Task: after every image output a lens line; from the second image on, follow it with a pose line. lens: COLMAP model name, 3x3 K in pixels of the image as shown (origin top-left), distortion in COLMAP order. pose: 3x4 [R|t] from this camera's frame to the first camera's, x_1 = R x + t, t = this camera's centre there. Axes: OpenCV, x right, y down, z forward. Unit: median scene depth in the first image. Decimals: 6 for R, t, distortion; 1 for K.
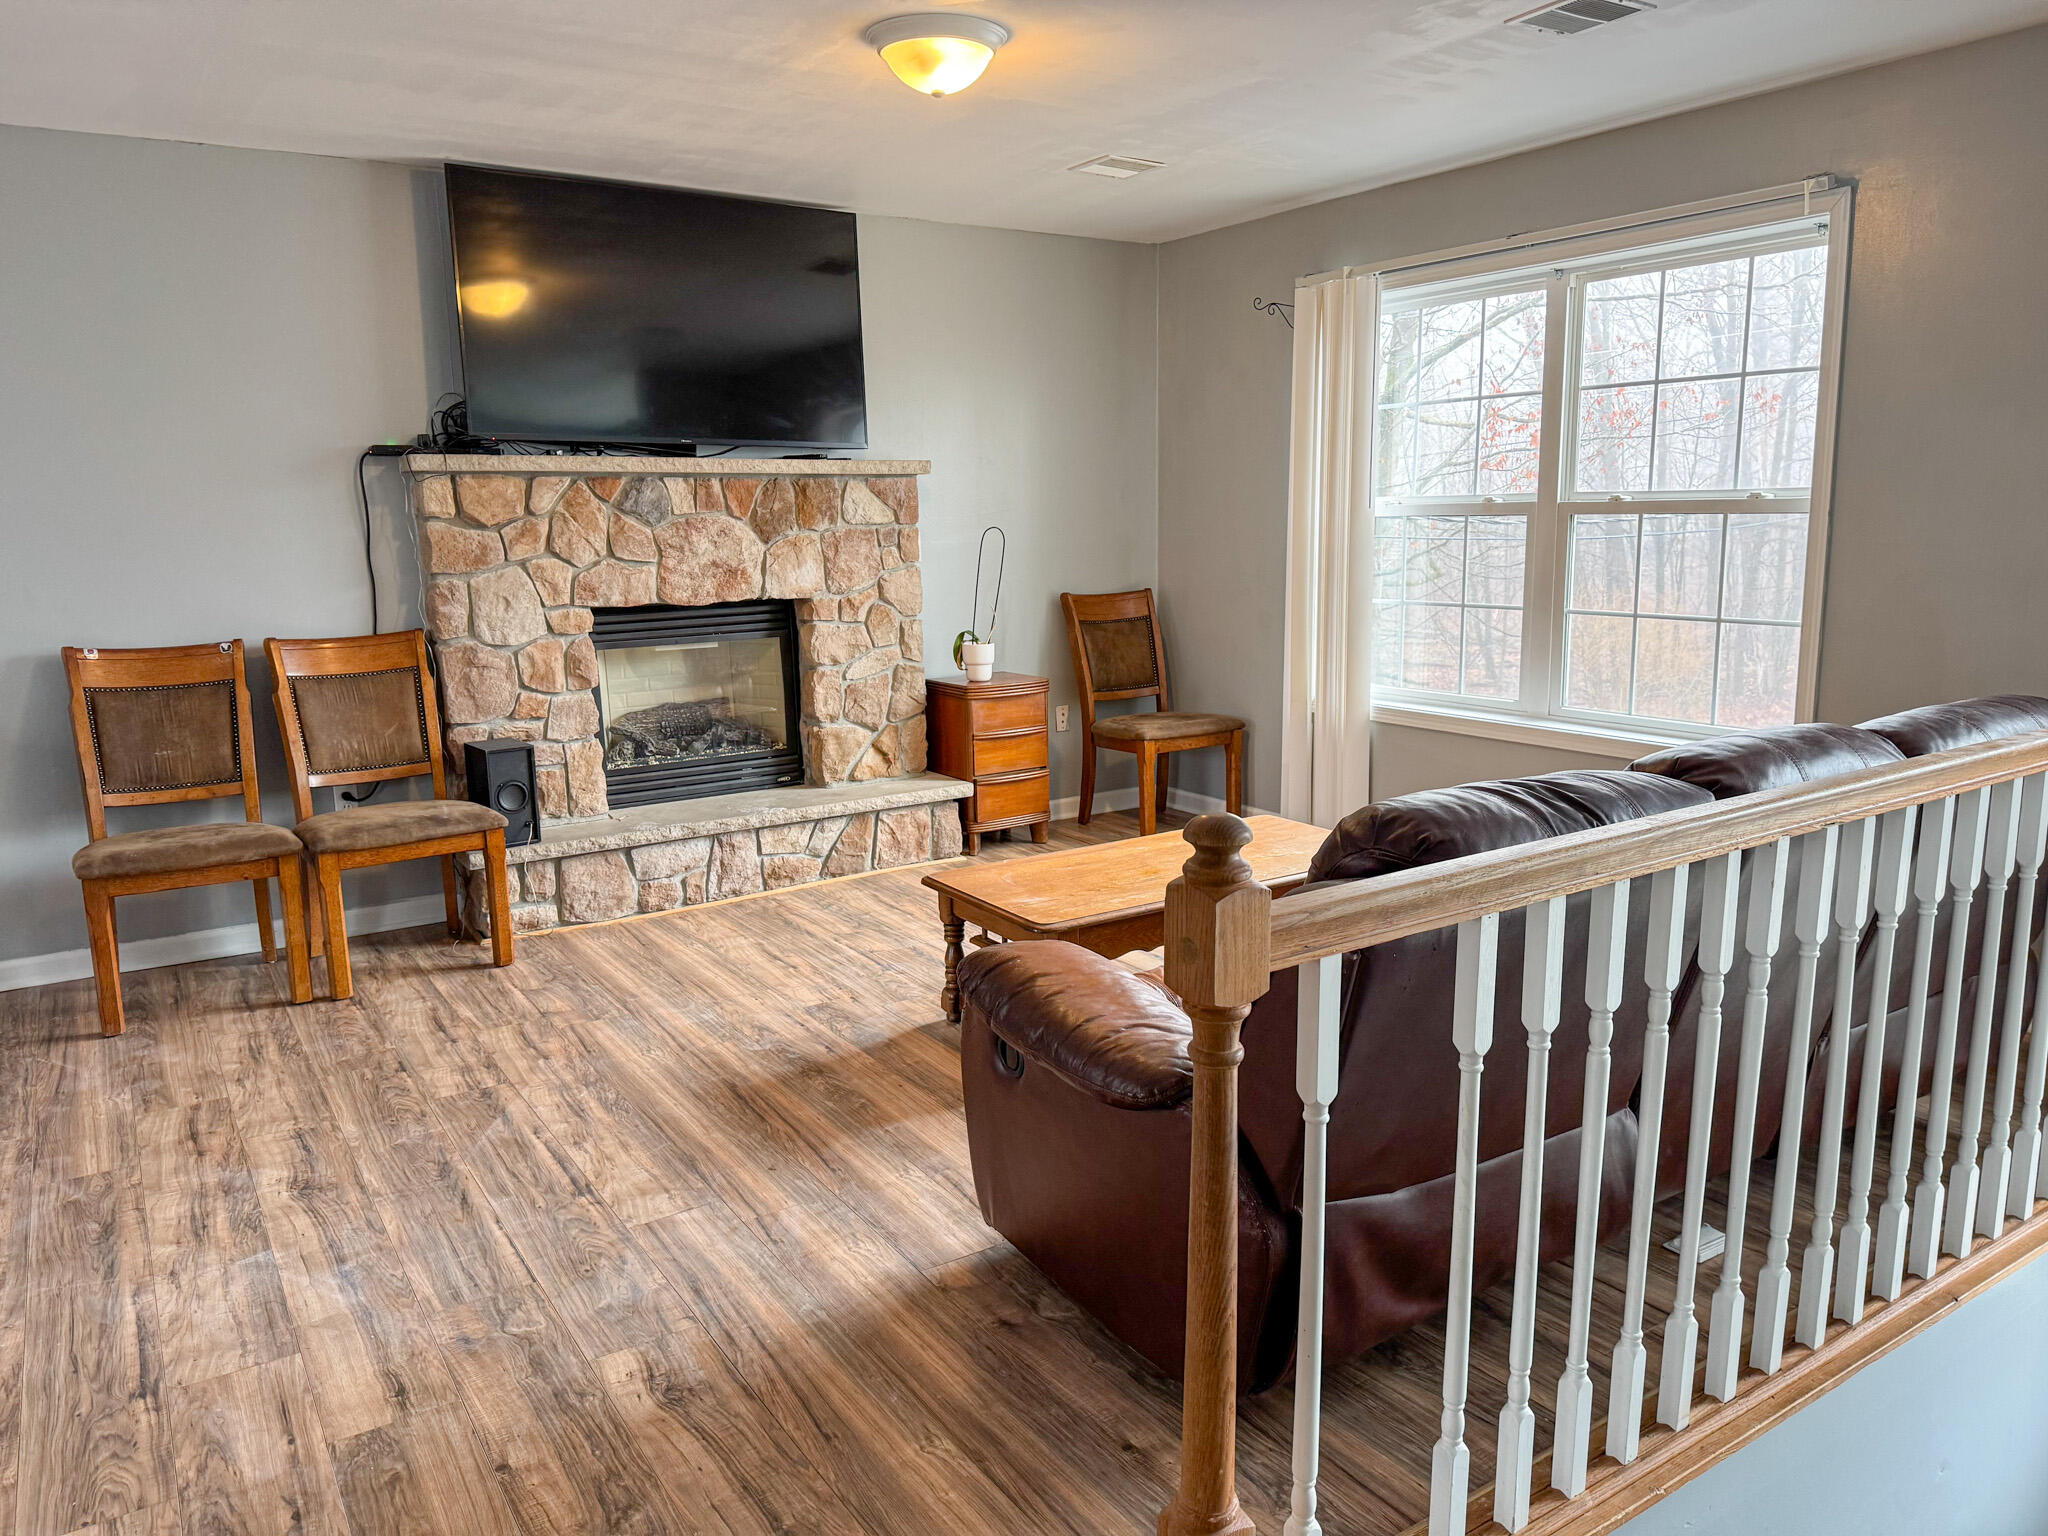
lens RADIAL K [[1407.5, 0, 1024.0], [0, 1407.5, 768.0], [0, 0, 1]] dist [0.140928, -0.252251]
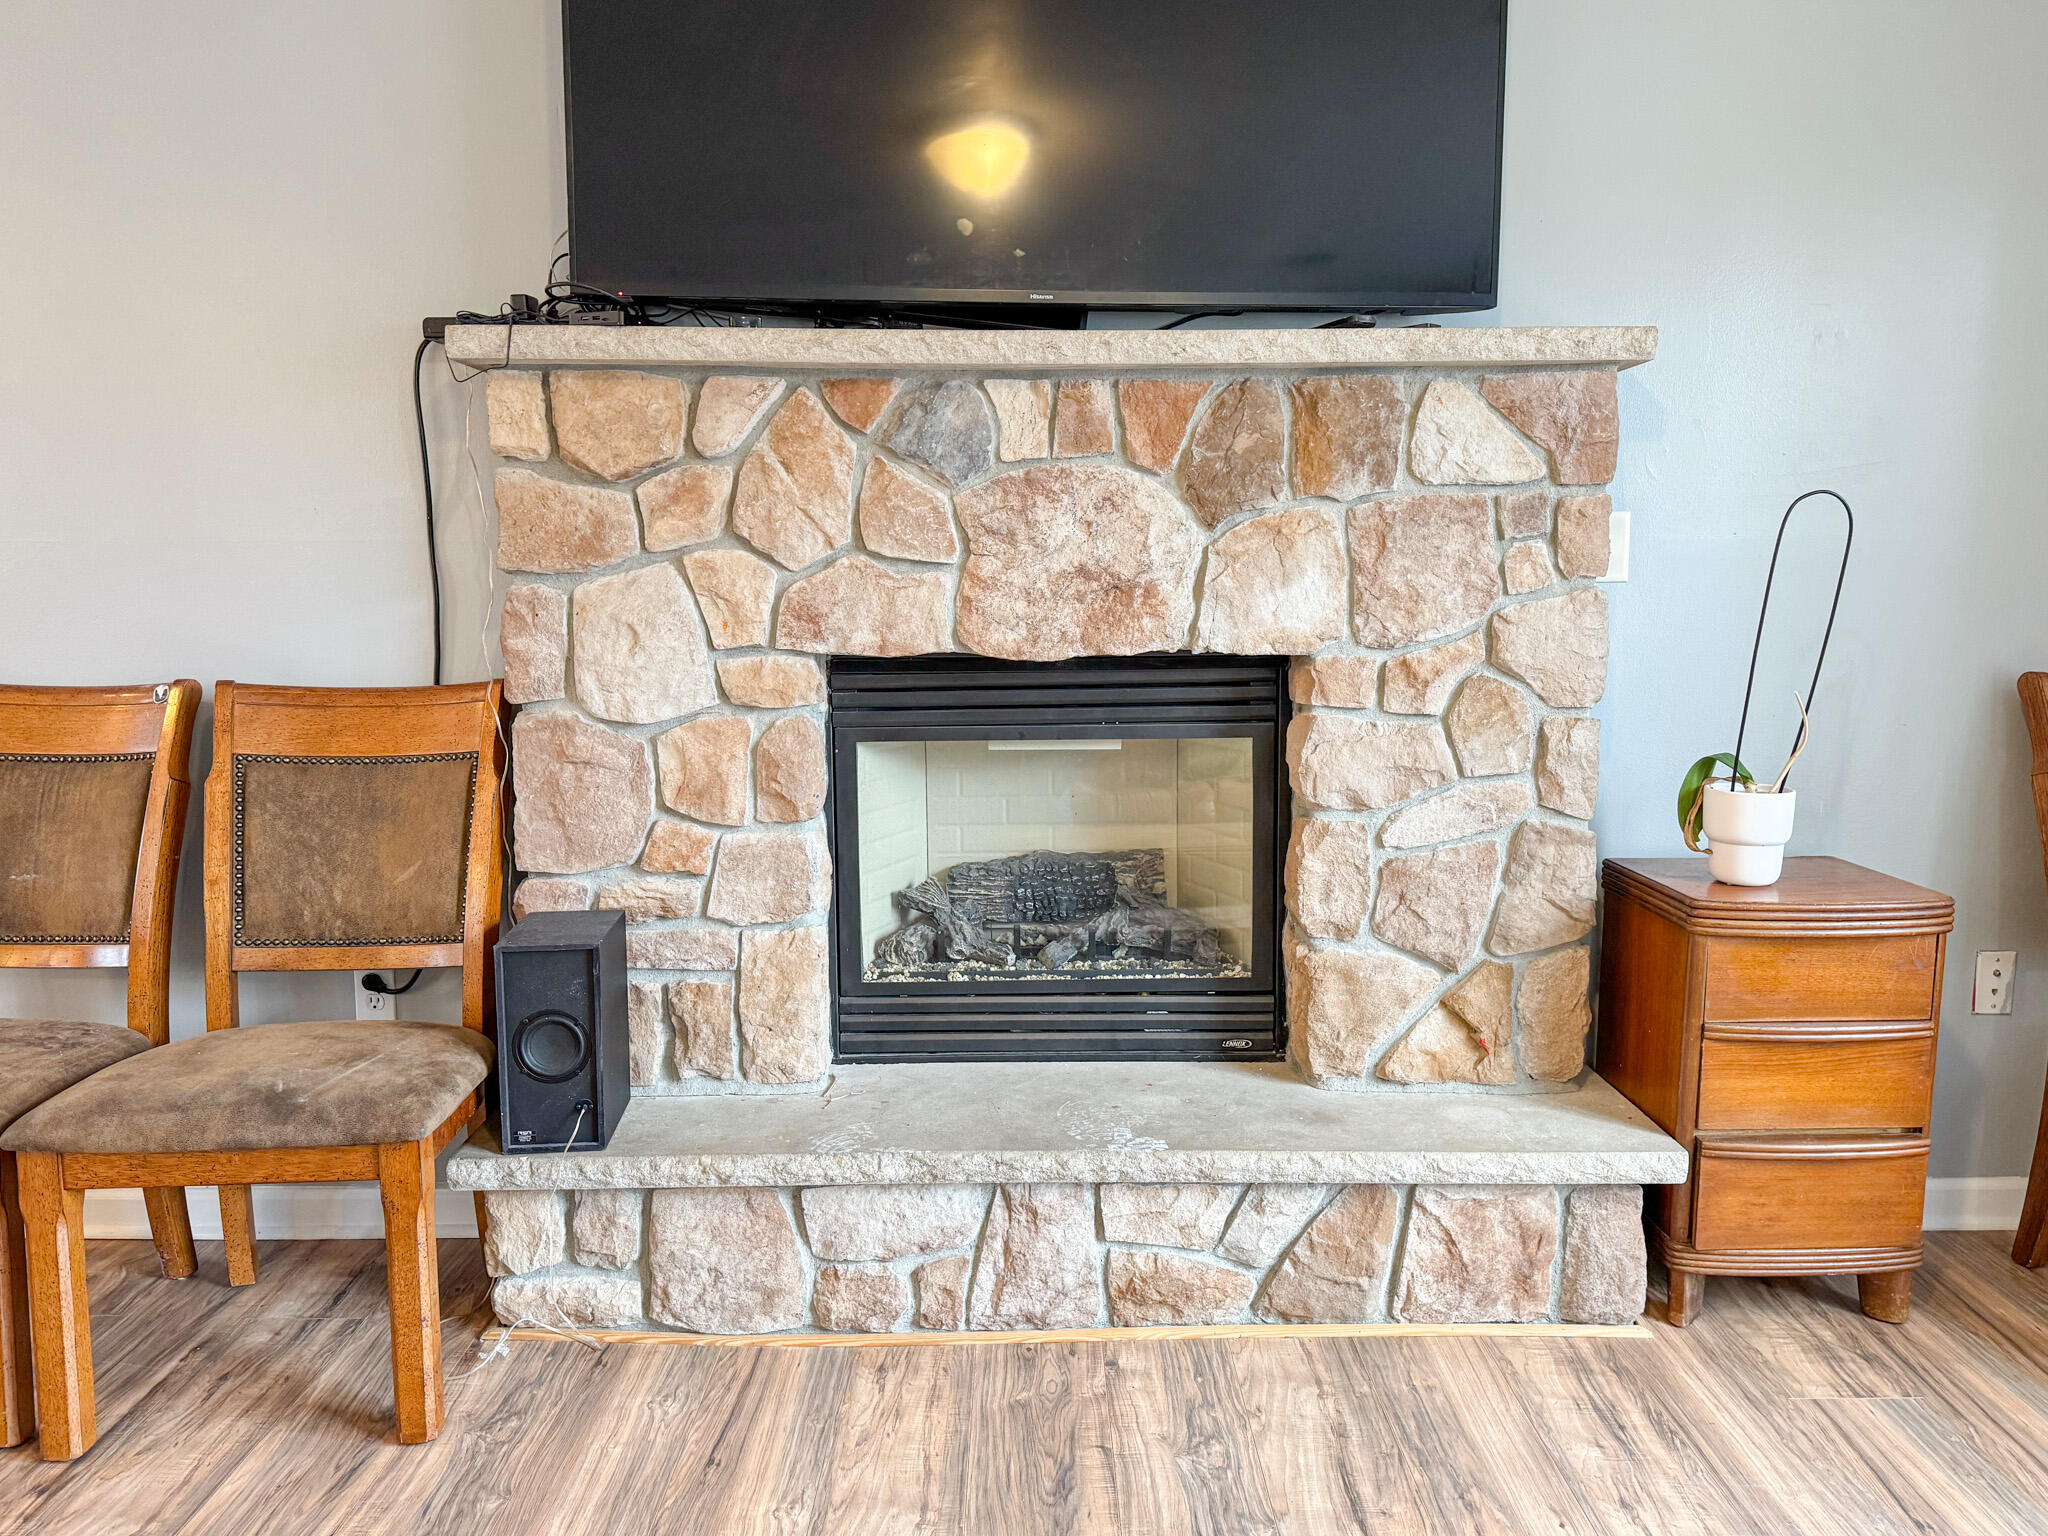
lens RADIAL K [[1483.3, 0, 1024.0], [0, 1483.3, 768.0], [0, 0, 1]] dist [0.180552, -0.327993]
pose [[0.838005, 0.090330, -0.538134, 0.028312], [-0.110546, 0.993857, -0.005321, -0.080042], [0.534348, 0.063948, 0.842842, 0.618614]]
